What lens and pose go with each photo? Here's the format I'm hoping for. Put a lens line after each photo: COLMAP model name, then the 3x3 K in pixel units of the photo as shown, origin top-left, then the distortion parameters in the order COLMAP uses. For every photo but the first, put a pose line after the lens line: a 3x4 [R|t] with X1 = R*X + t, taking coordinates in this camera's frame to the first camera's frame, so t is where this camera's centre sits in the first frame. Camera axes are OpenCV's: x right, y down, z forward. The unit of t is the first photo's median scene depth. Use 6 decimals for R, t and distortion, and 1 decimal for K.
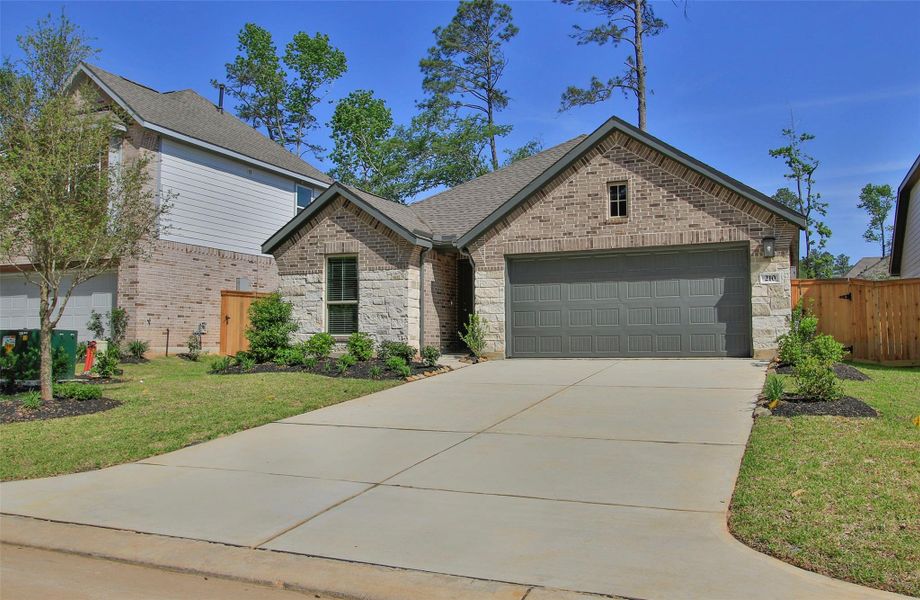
lens RADIAL K [[766.3, 0, 460.9], [0, 766.3, 269.1], [0, 0, 1]] dist [-0.001383, 0.000620]
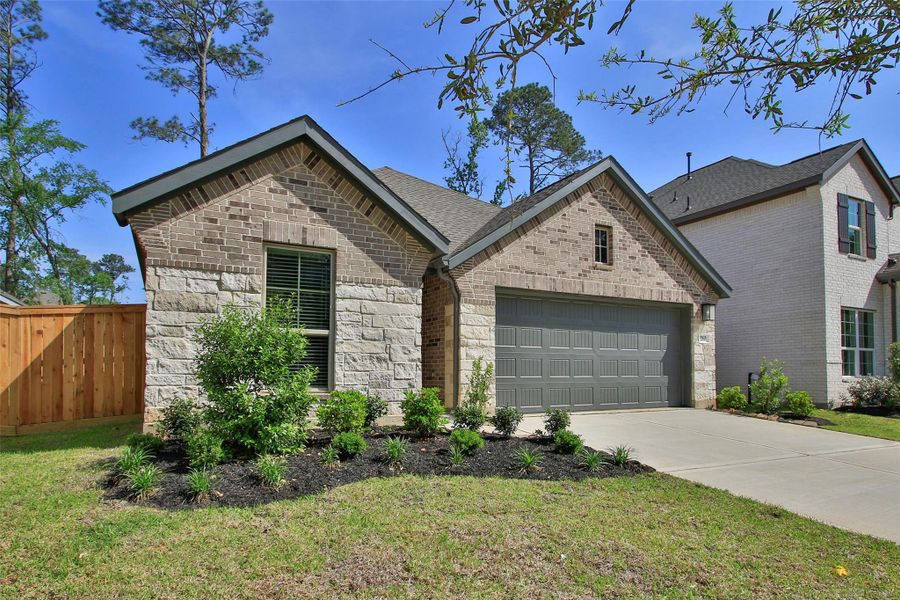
lens RADIAL K [[551.7, 0, 452.3], [0, 551.7, 350.7], [0, 0, 1]] dist [-0.014256, -0.000153]
pose [[0.617573, 0.041323, 0.785427, -0.428670], [-0.083058, 0.996461, 0.012882, 0.045239], [-0.782116, -0.073191, 0.618820, 0.695109]]
